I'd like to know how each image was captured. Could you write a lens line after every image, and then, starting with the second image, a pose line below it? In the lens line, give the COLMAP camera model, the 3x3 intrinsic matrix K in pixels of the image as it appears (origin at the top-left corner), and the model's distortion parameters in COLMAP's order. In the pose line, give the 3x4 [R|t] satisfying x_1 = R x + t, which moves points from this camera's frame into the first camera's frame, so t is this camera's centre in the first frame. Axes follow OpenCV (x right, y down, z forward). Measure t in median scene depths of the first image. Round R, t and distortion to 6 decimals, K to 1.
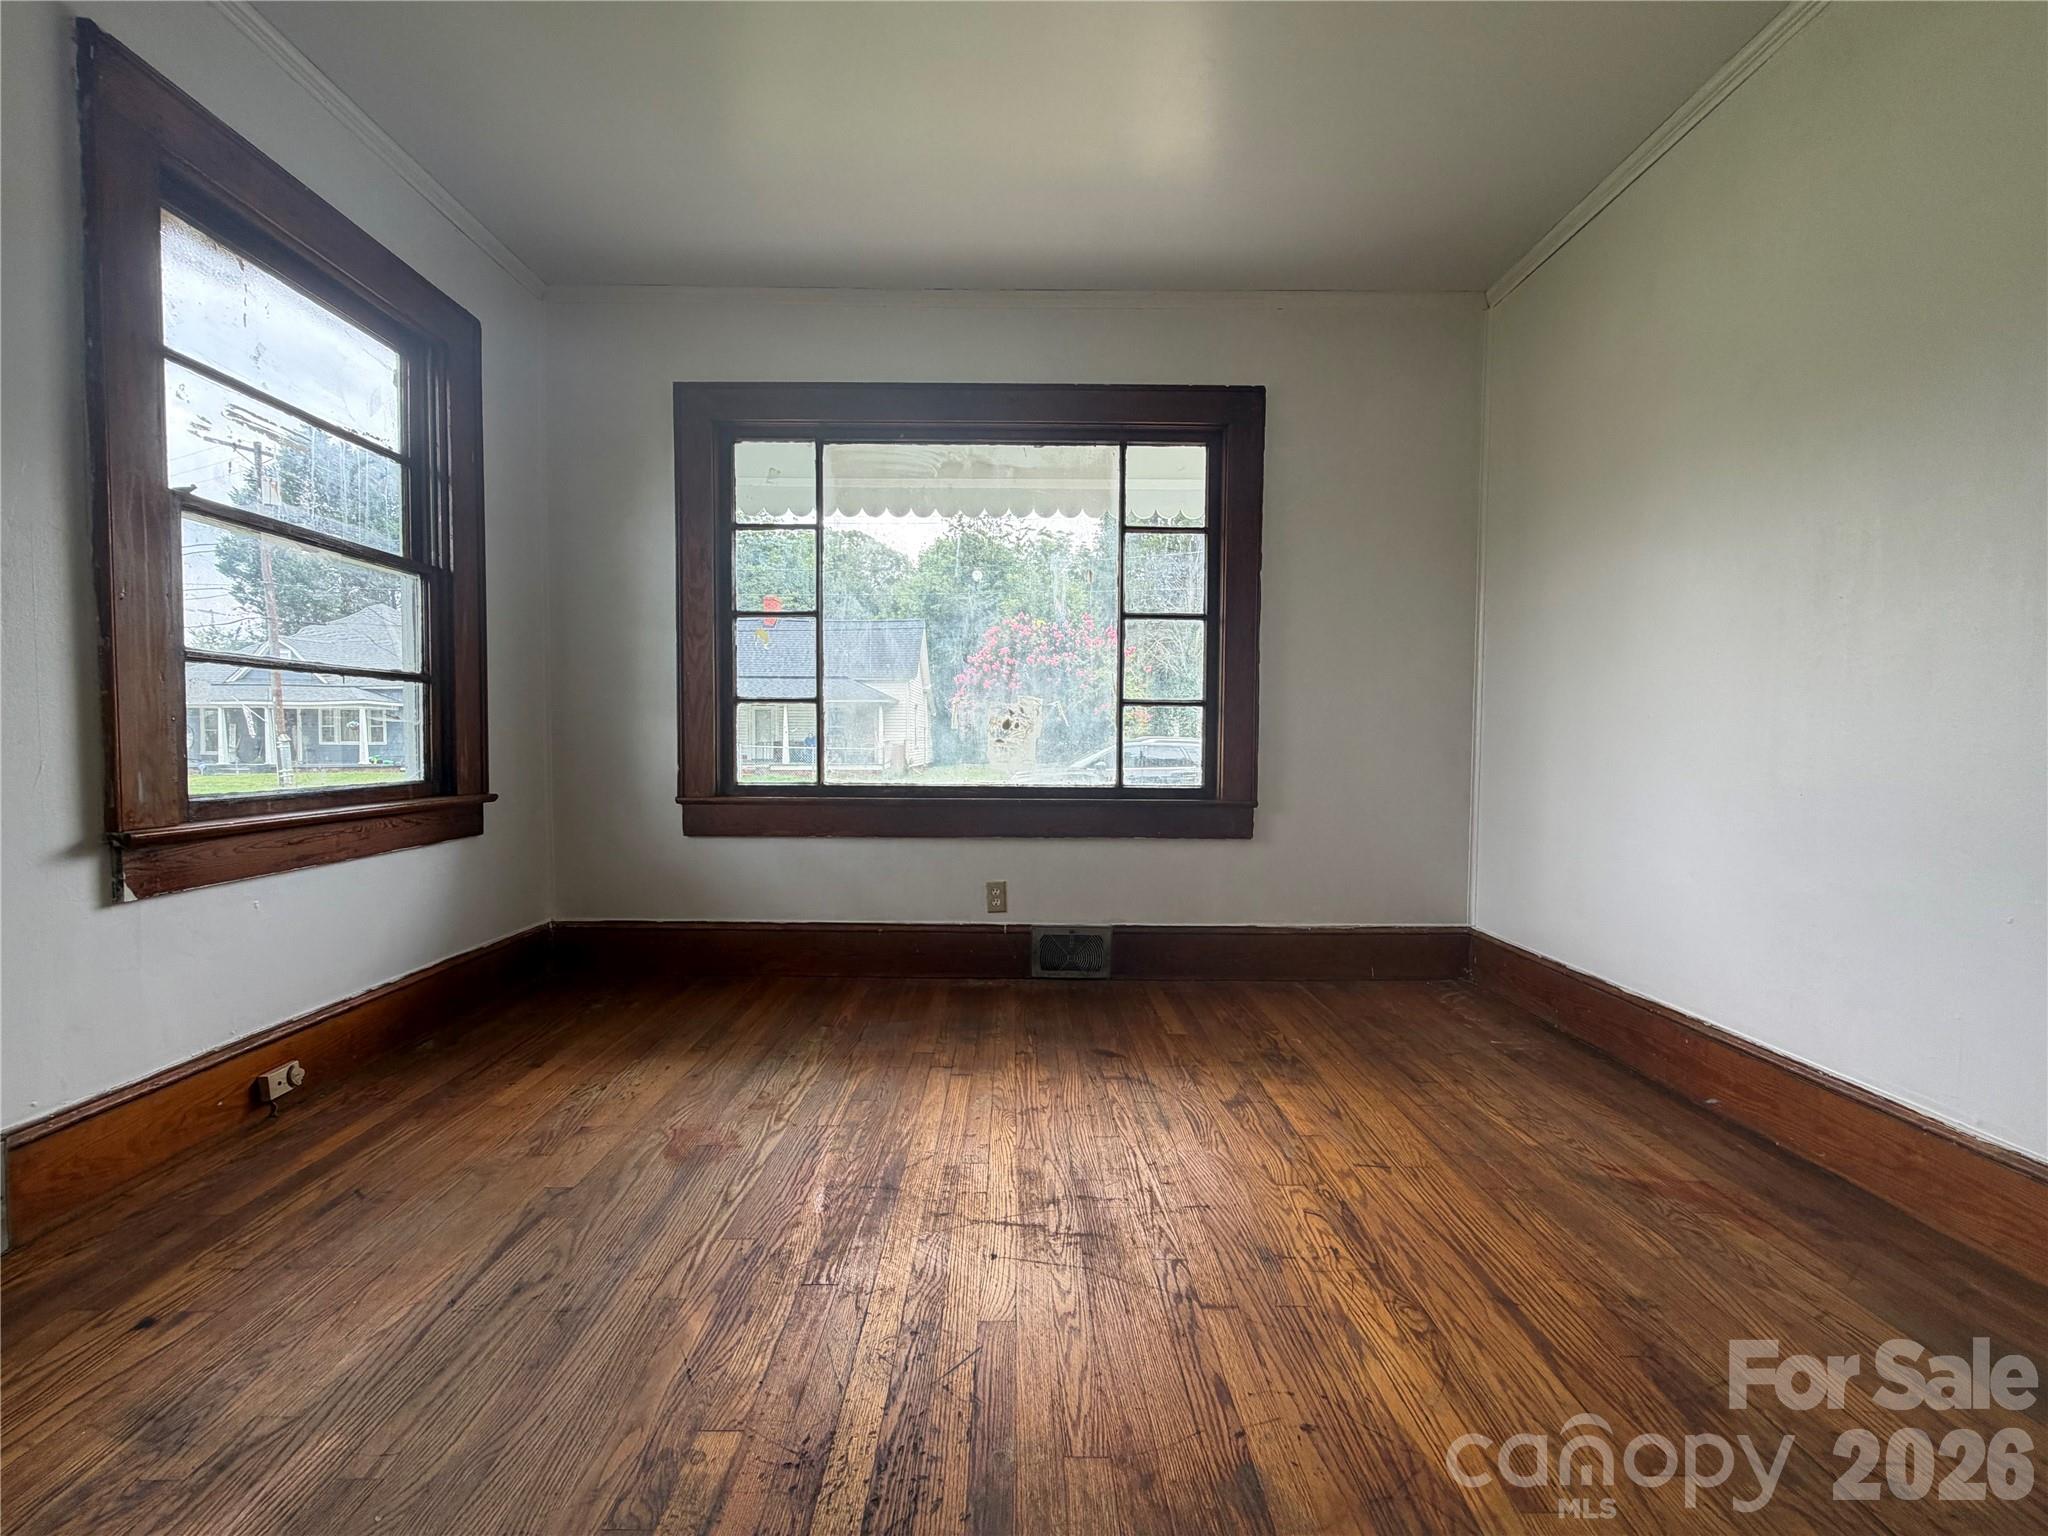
lens RADIAL K [[815.3, 0, 1021.6], [0, 815.3, 771.0], [0, 0, 1]] dist [-0.000804, 0.000277]
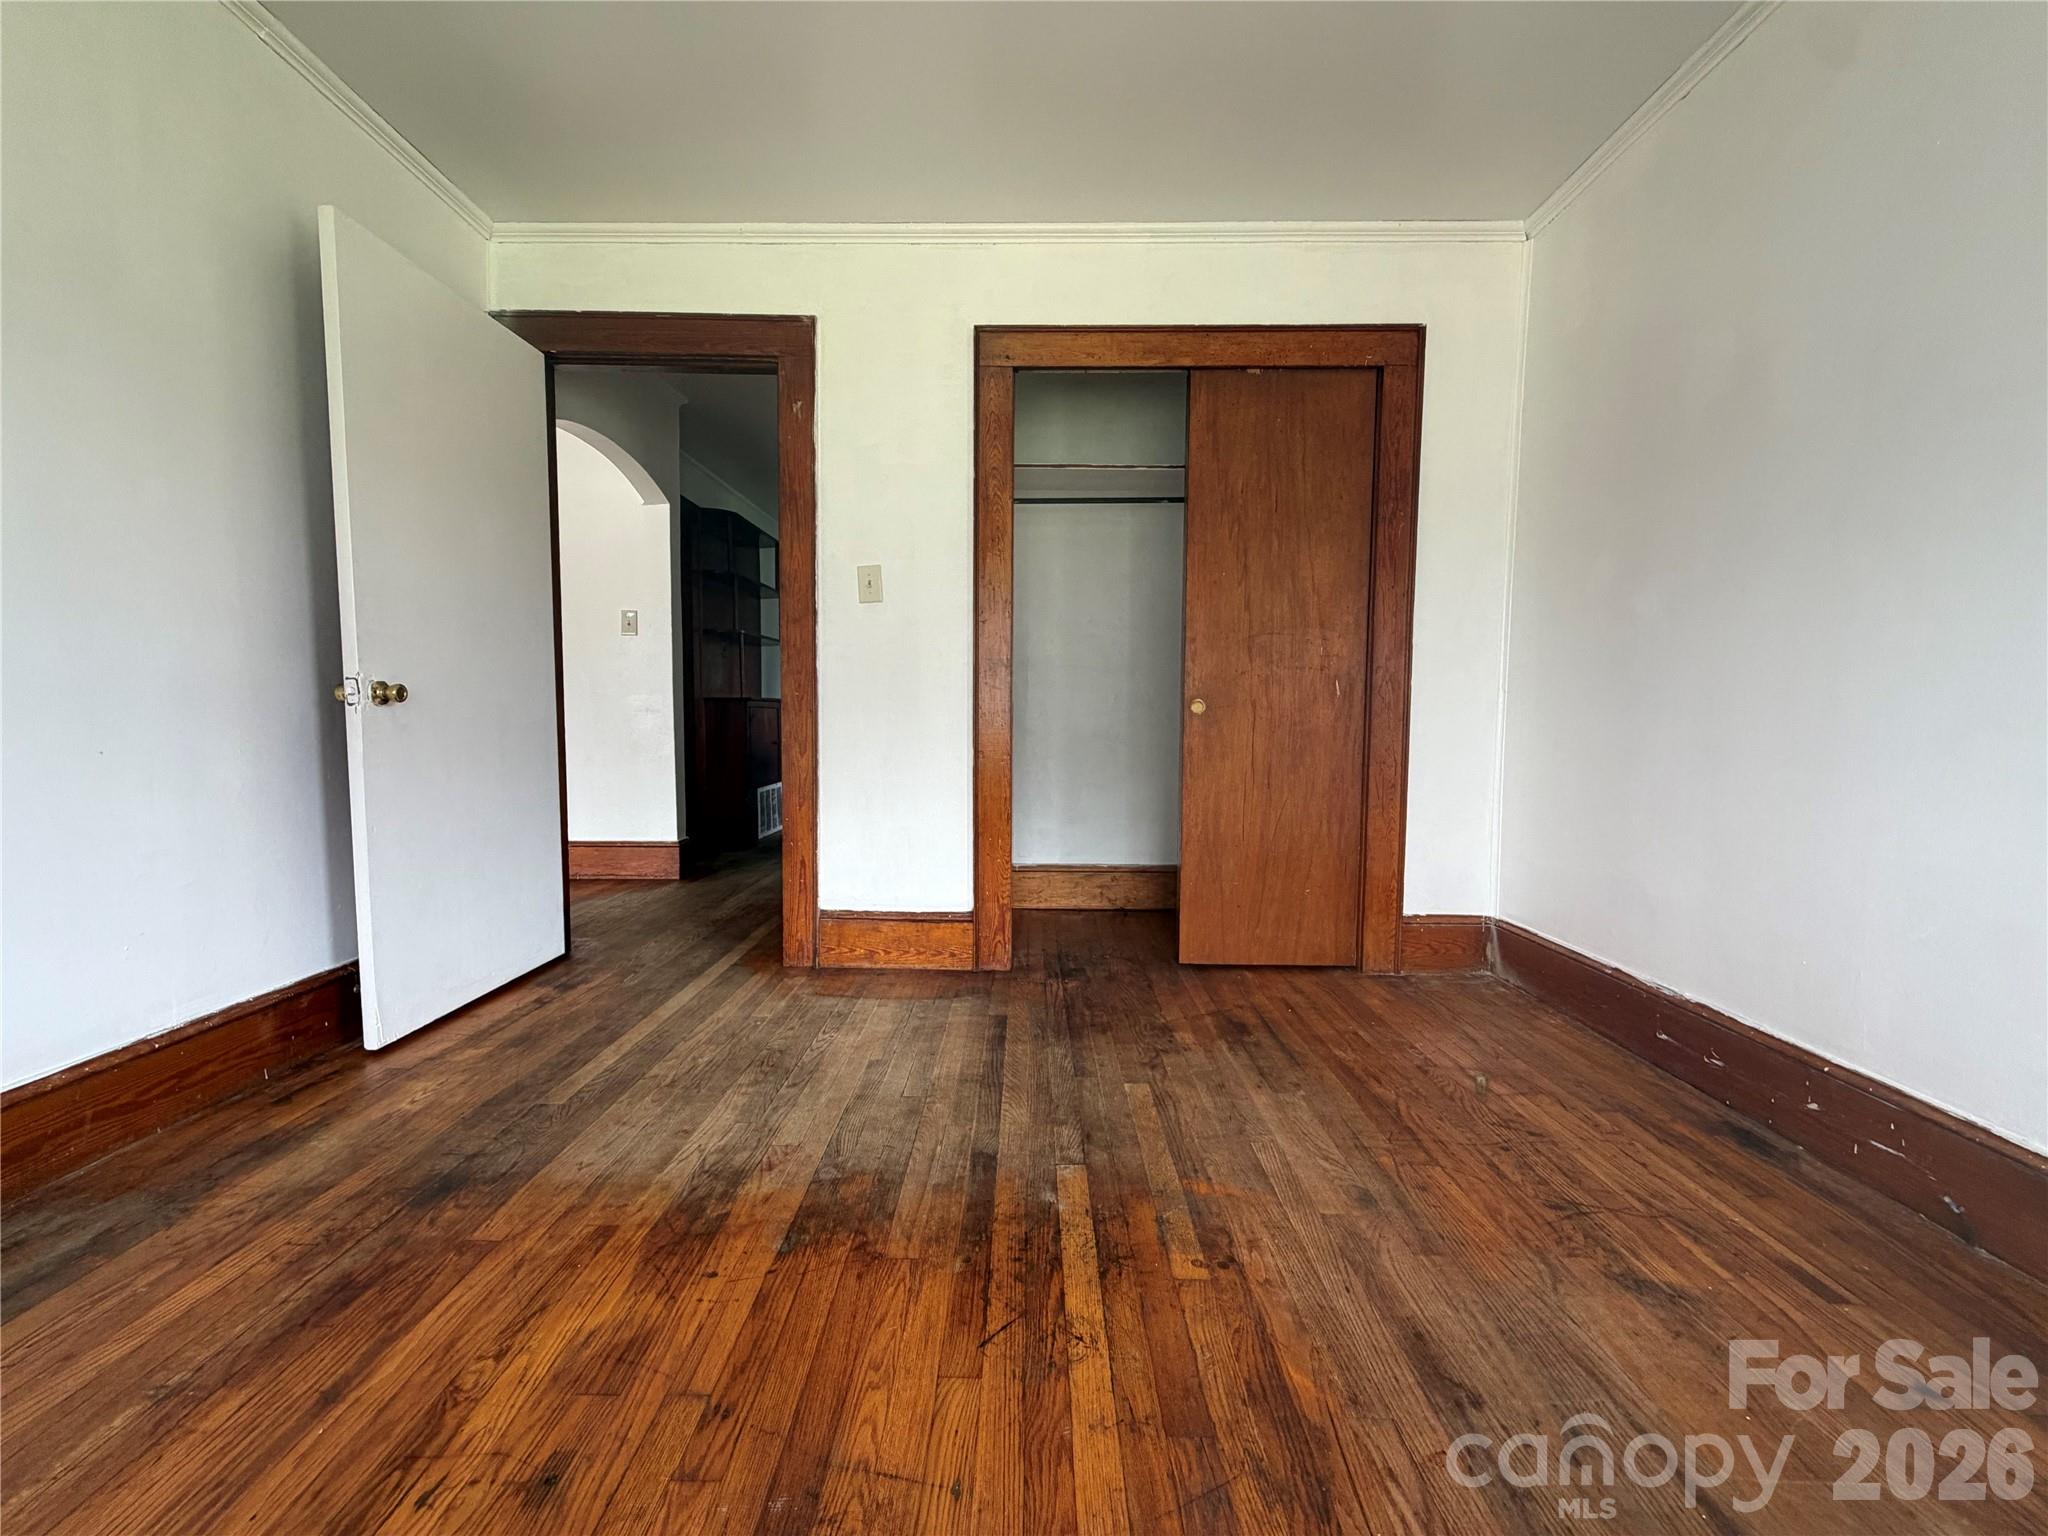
lens RADIAL K [[815.3, 0, 1021.6], [0, 815.3, 771.0], [0, 0, 1]] dist [-0.000804, 0.000277]
pose [[-0.999733, -0.015309, 0.017335, -0.102476], [-0.013322, 0.993899, 0.109491, -0.067030], [-0.018905, 0.109231, -0.993837, 1.817579]]
